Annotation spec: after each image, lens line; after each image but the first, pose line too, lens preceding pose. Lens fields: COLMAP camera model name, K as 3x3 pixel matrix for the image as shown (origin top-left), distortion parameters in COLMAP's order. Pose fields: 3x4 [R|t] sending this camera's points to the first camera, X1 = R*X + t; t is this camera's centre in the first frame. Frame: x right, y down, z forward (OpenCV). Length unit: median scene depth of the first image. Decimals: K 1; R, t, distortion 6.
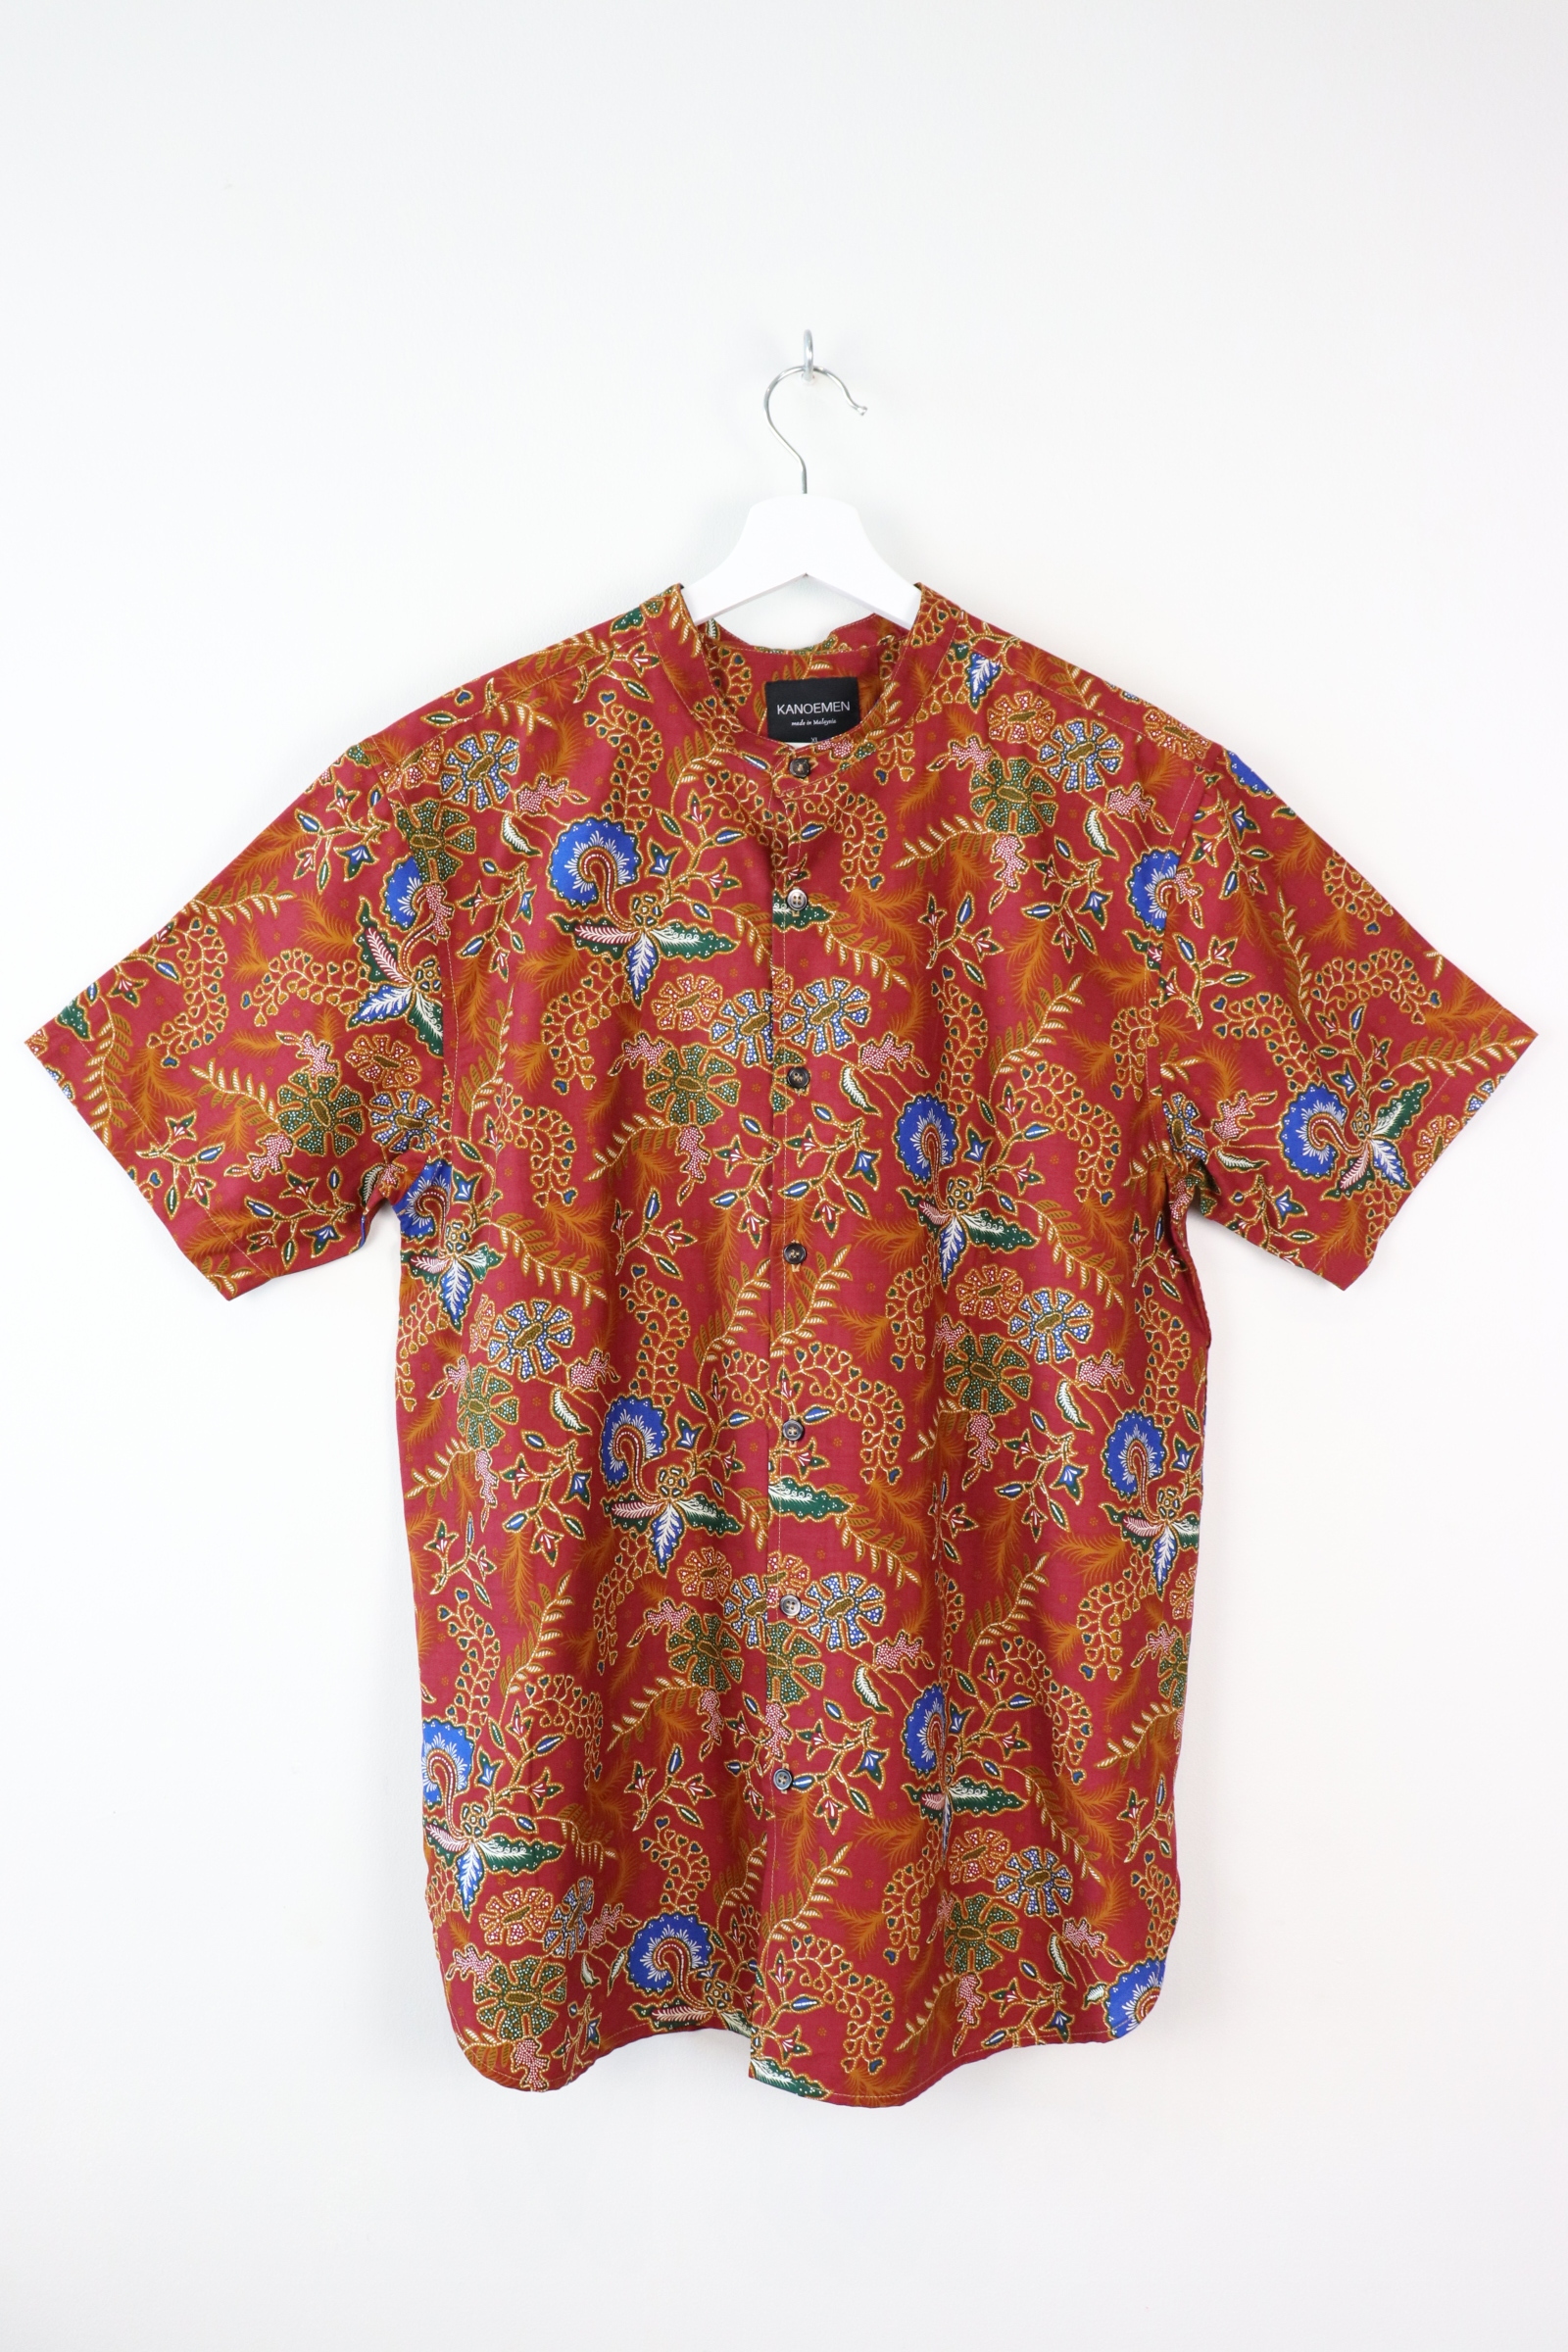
lens RADIAL K [[1970.0, 0, 756.3], [0, 1970.0, 1176.9], [0, 0, 1]] dist [-0.204403, 0.157639]
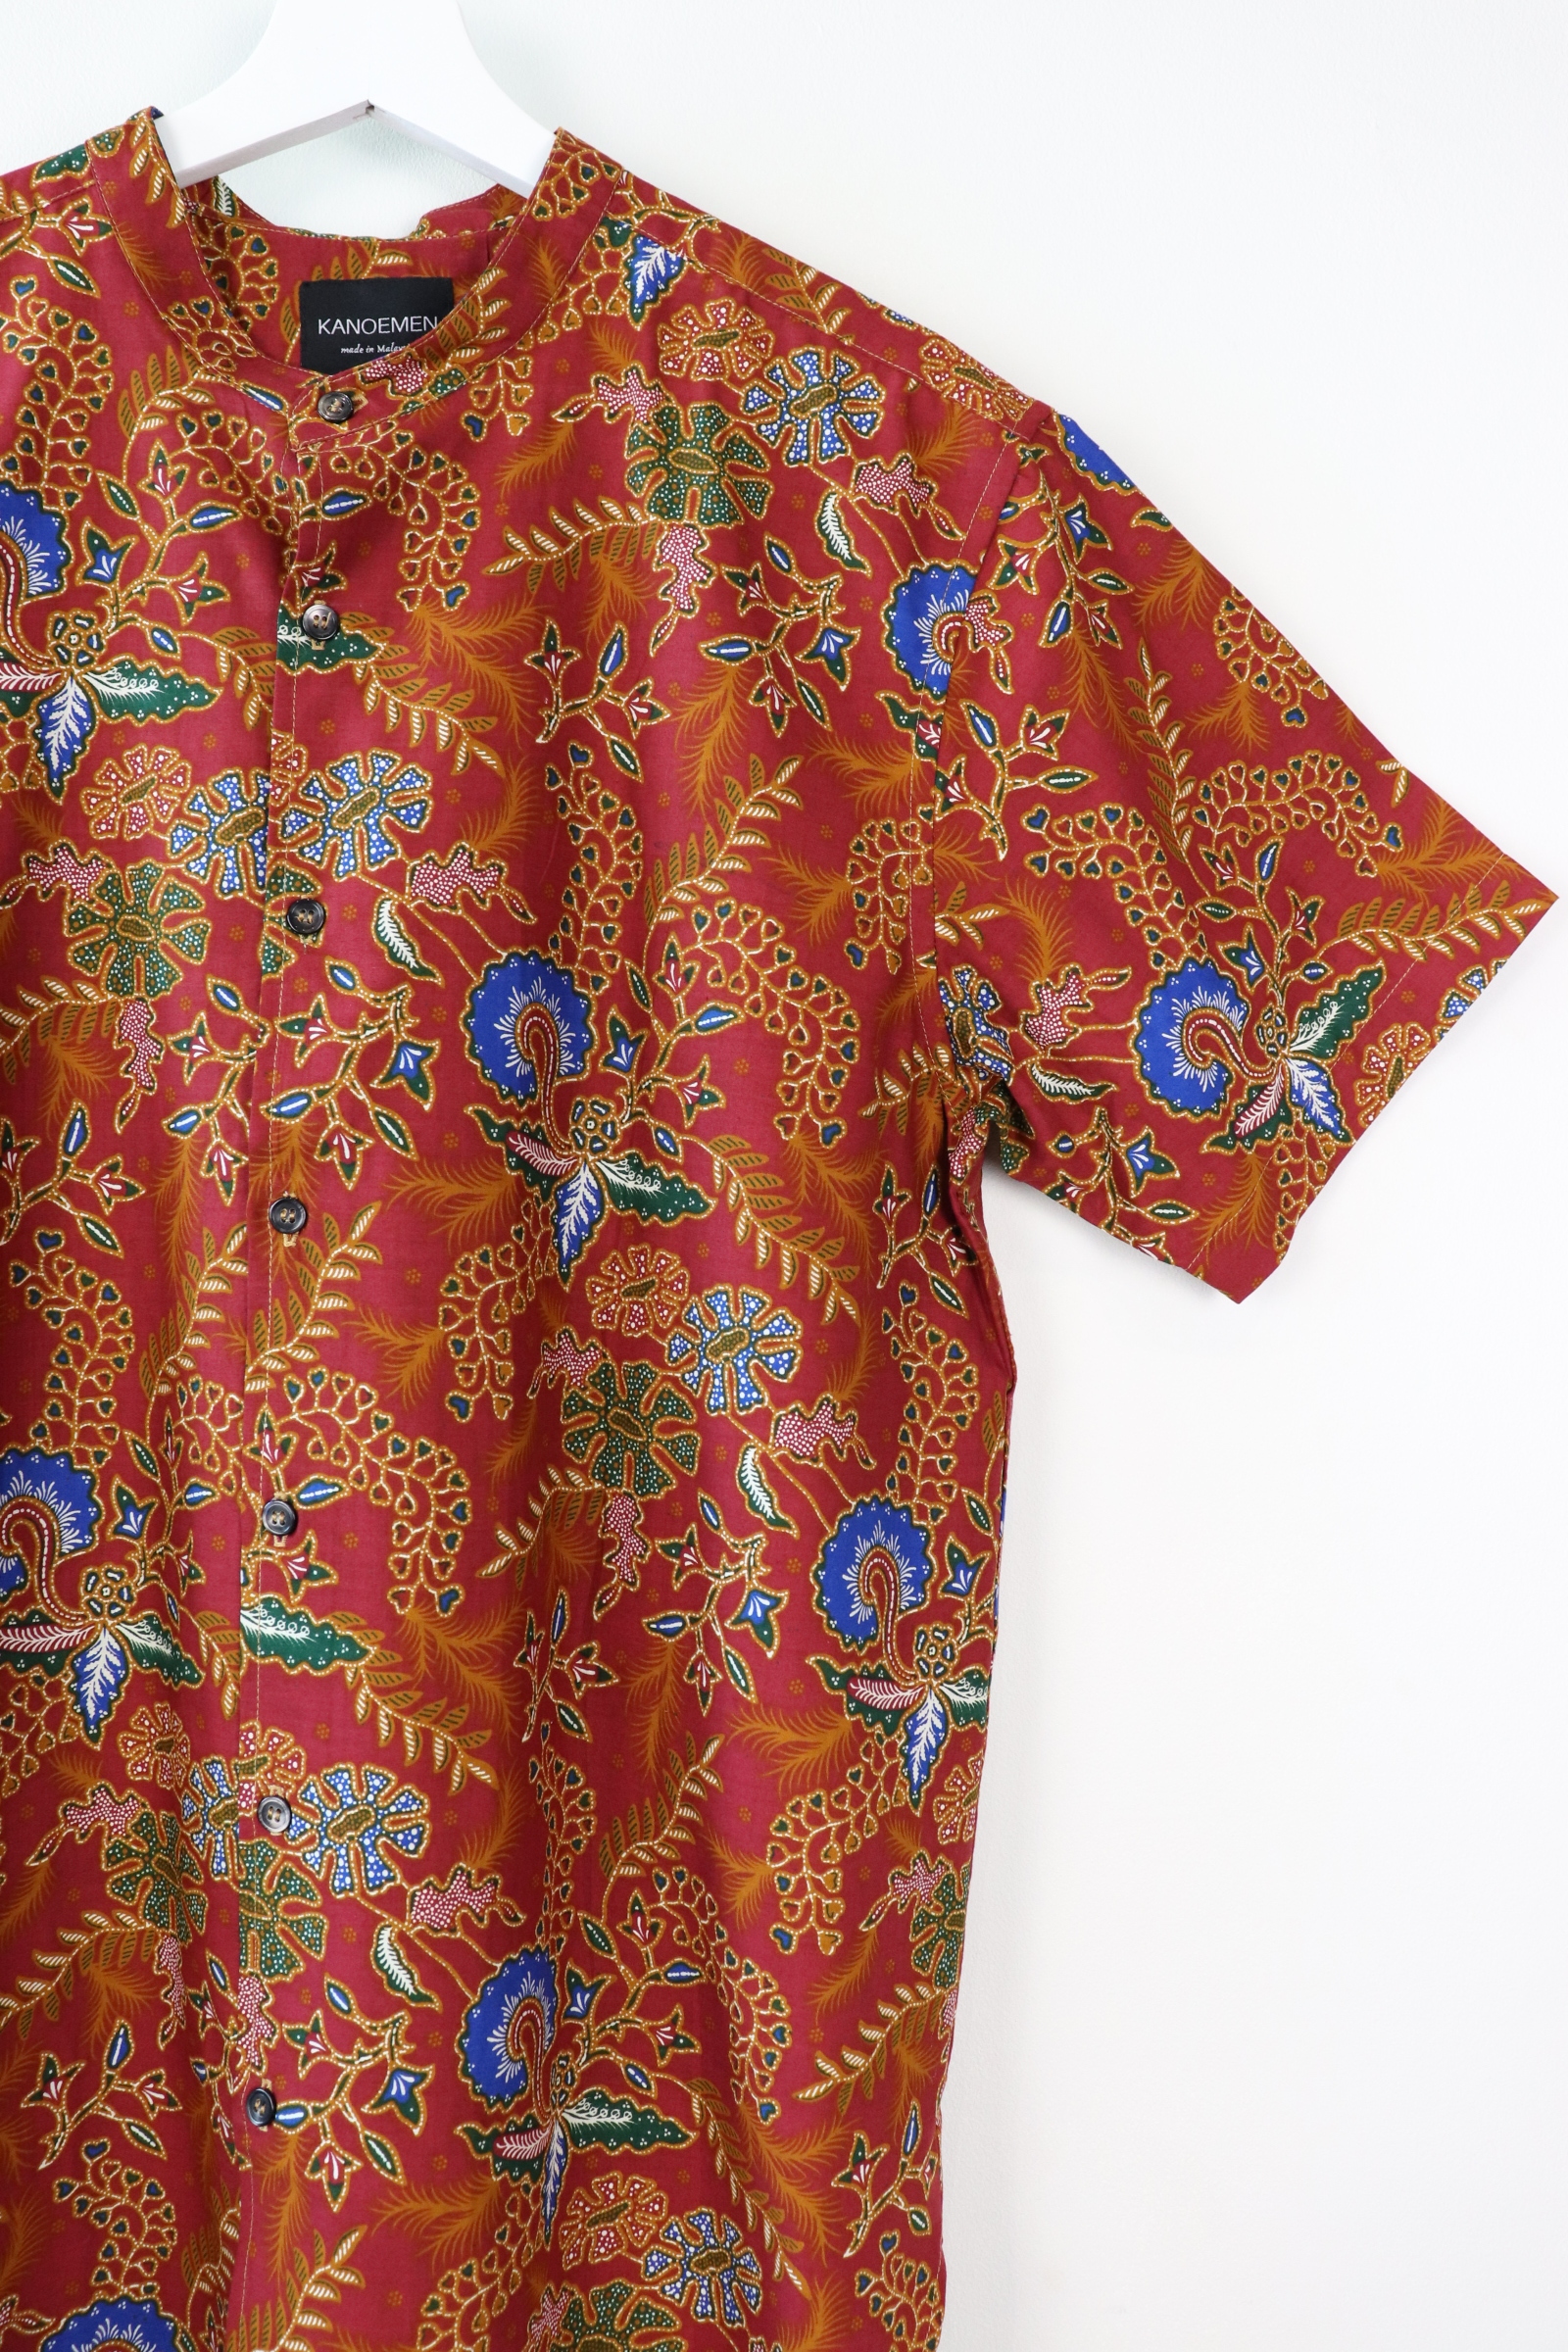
lens RADIAL K [[1951.4, 0, 784.0], [0, 1951.4, 1176.0], [0, 0, 1]] dist [-0.202520, 0.170004]
pose [[0.998787, 0.023050, 0.043501, 0.138442], [-0.022585, 0.999683, -0.011148, 0.029778], [-0.043744, 0.010152, 0.998991, 0.414035]]
